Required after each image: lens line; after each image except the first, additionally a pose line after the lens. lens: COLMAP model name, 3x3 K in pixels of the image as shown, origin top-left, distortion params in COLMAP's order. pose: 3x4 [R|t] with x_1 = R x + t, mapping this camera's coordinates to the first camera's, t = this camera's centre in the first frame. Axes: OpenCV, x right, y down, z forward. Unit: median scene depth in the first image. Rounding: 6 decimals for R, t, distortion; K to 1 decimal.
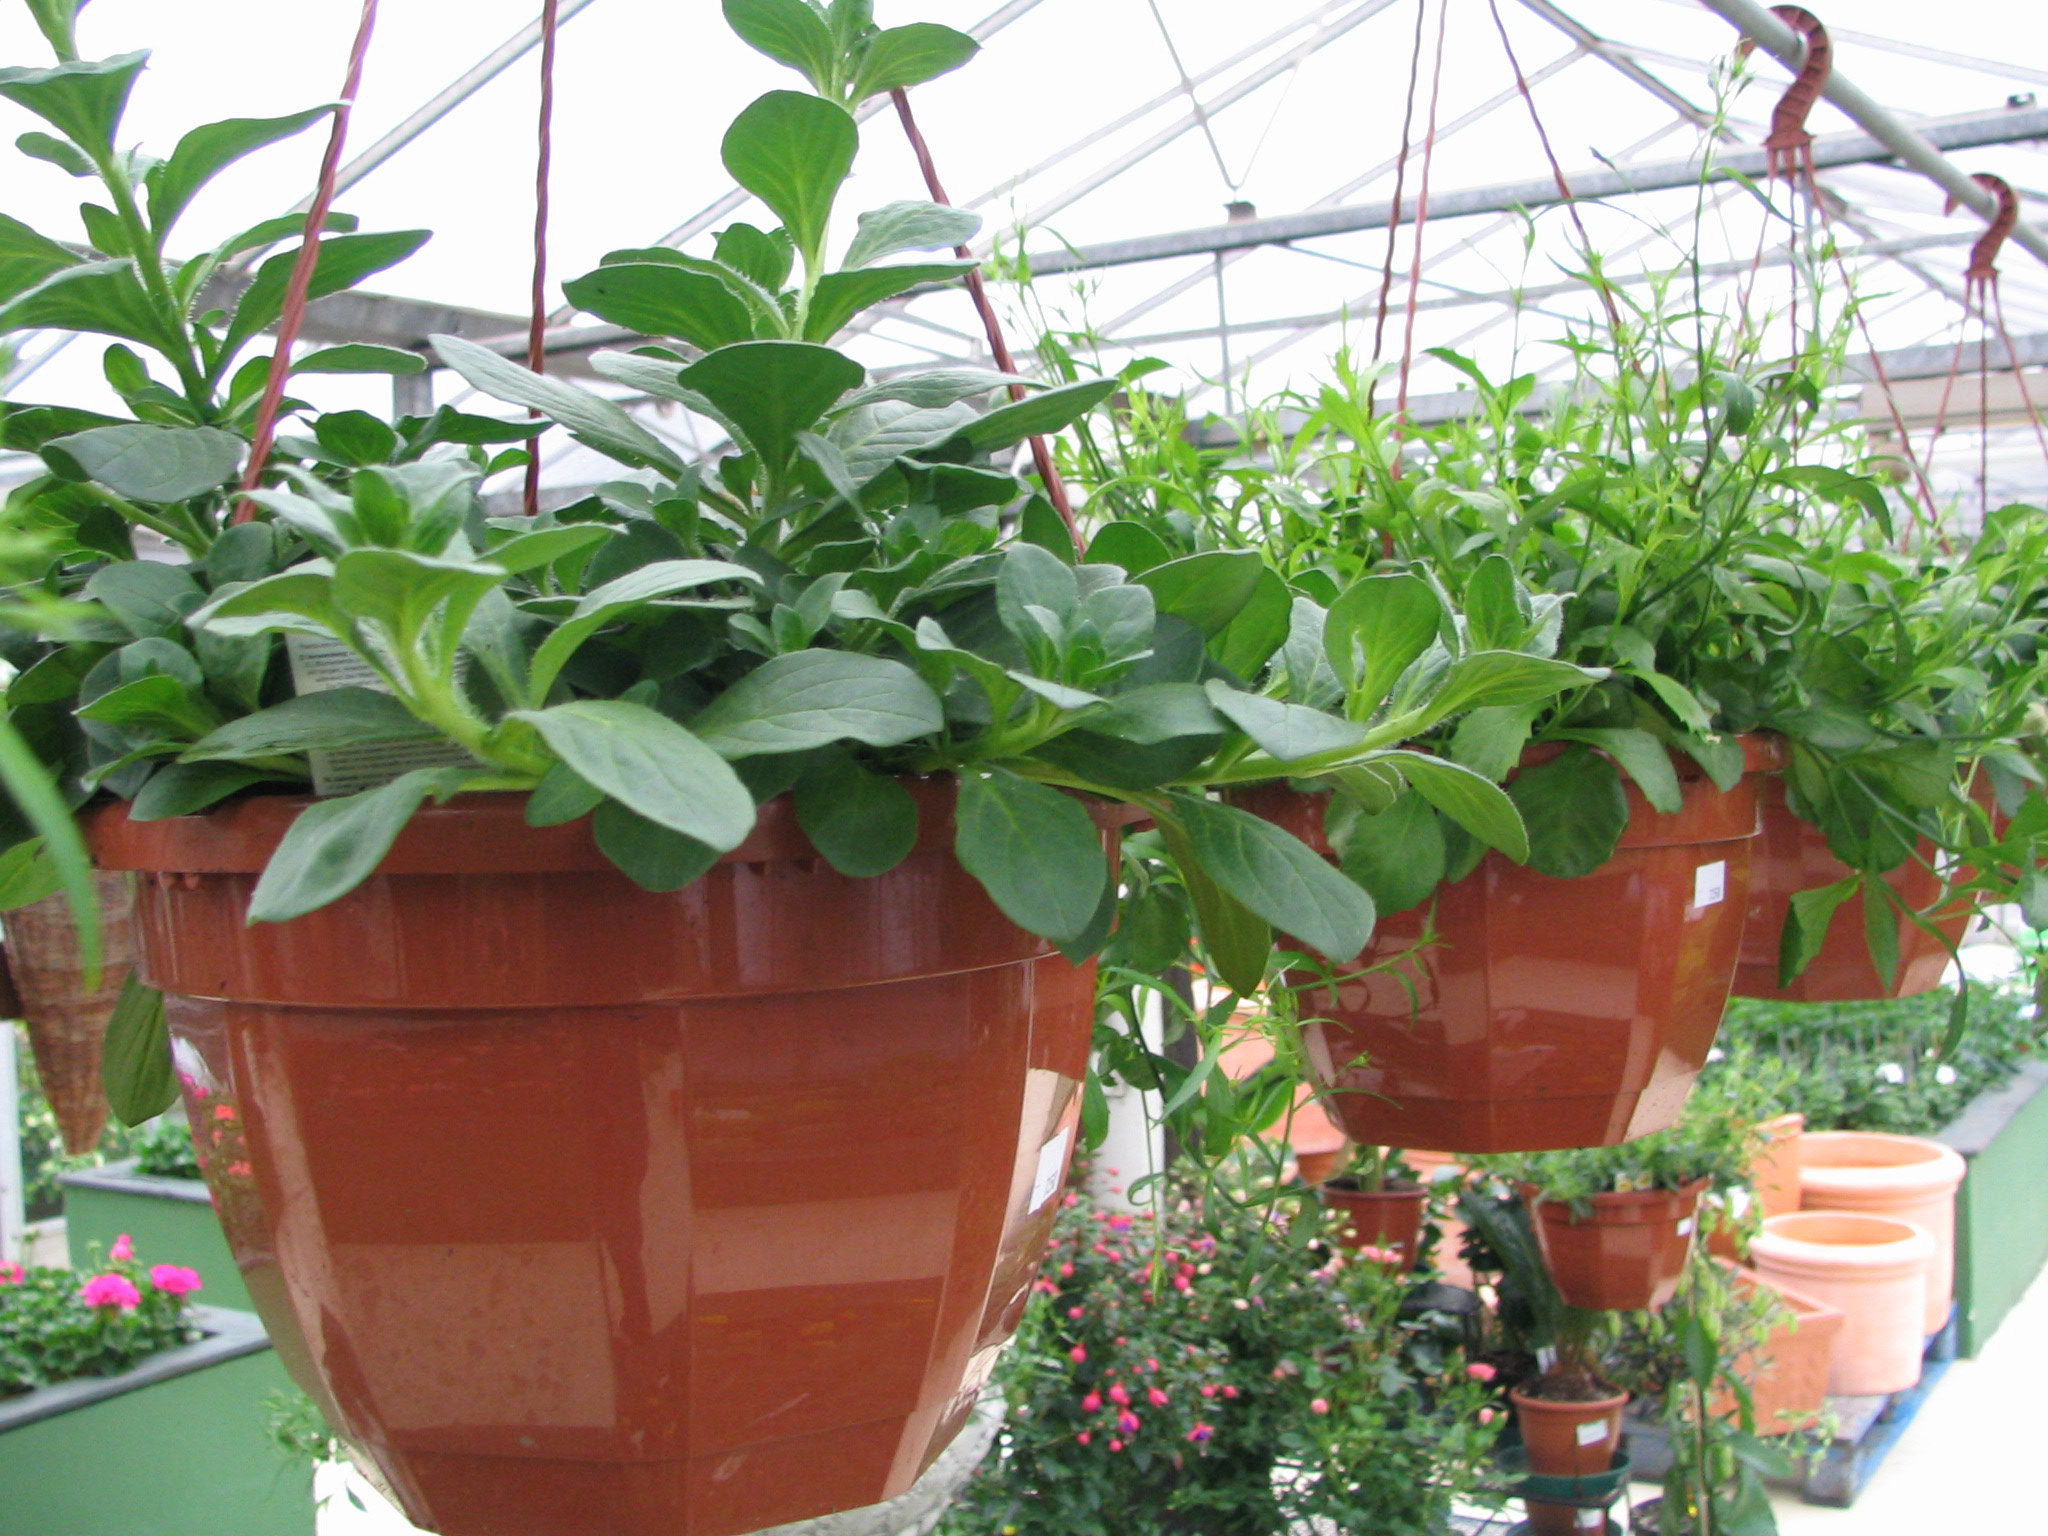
lens RADIAL K [[2434.0, 0, 1024.0], [0, 2434.0, 768.0], [0, 0, 1]] dist [-0.009104, -0.000315]
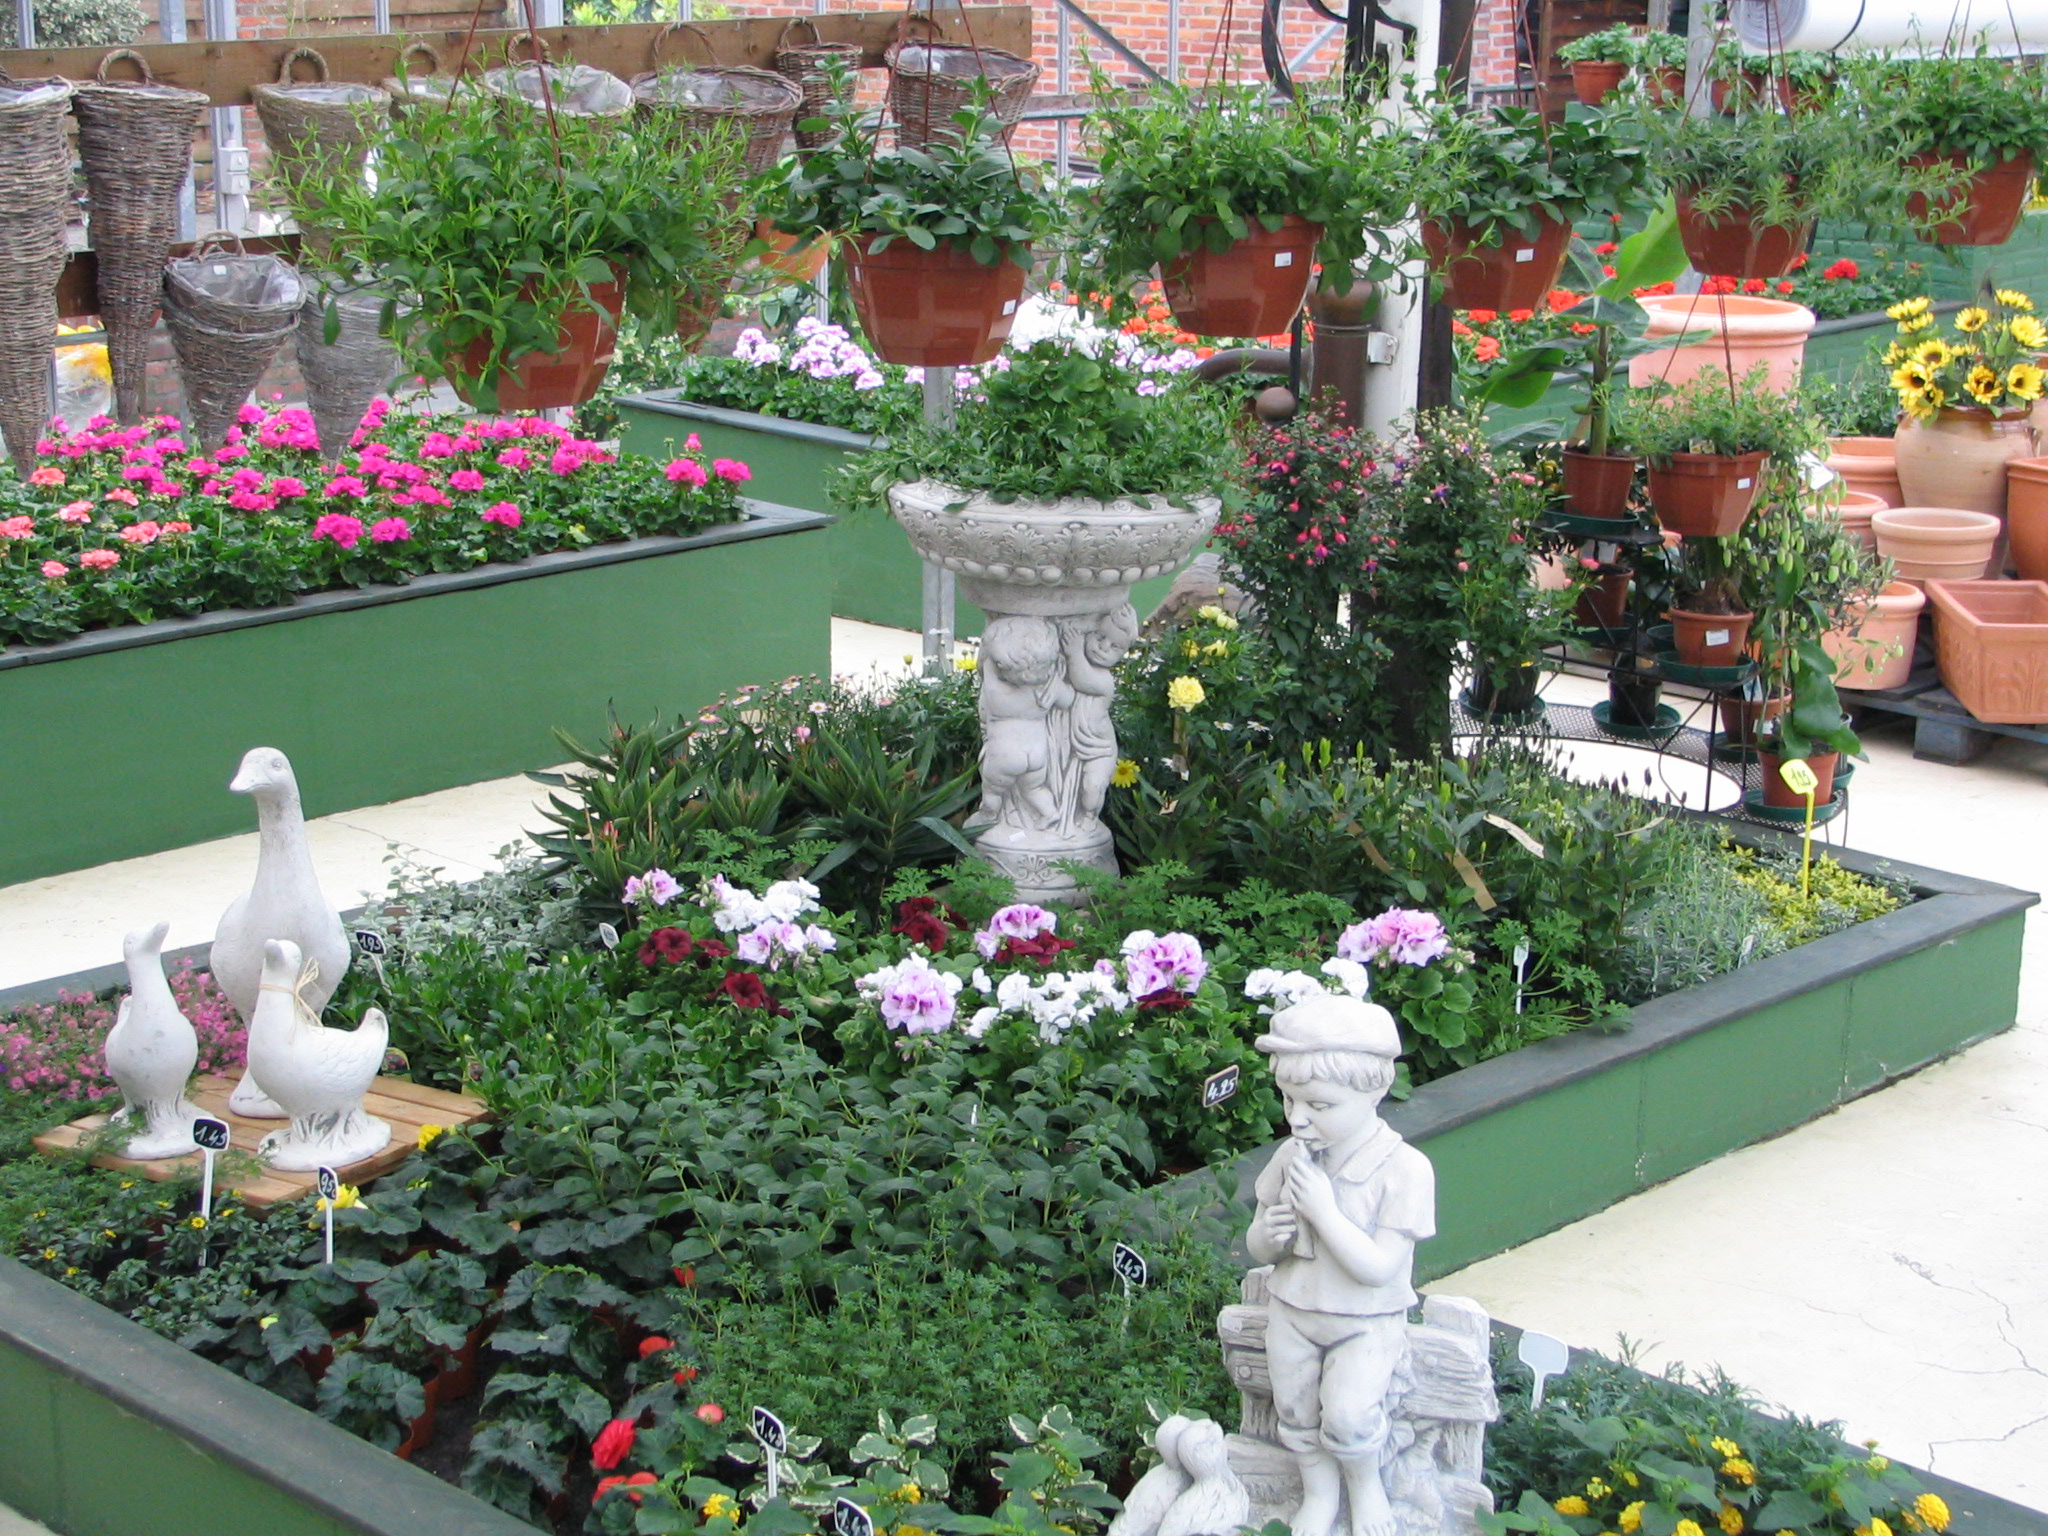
lens RADIAL K [[3823.4, 0, 1024.0], [0, 3823.4, 768.0], [0, 0, 1]] dist [-0.274121, 0.011817]
pose [[0.970879, 0.103452, -0.216084, 0.245353], [-0.054100, 0.973335, 0.222918, -0.089138], [0.233383, -0.204736, 0.950587, -0.892893]]
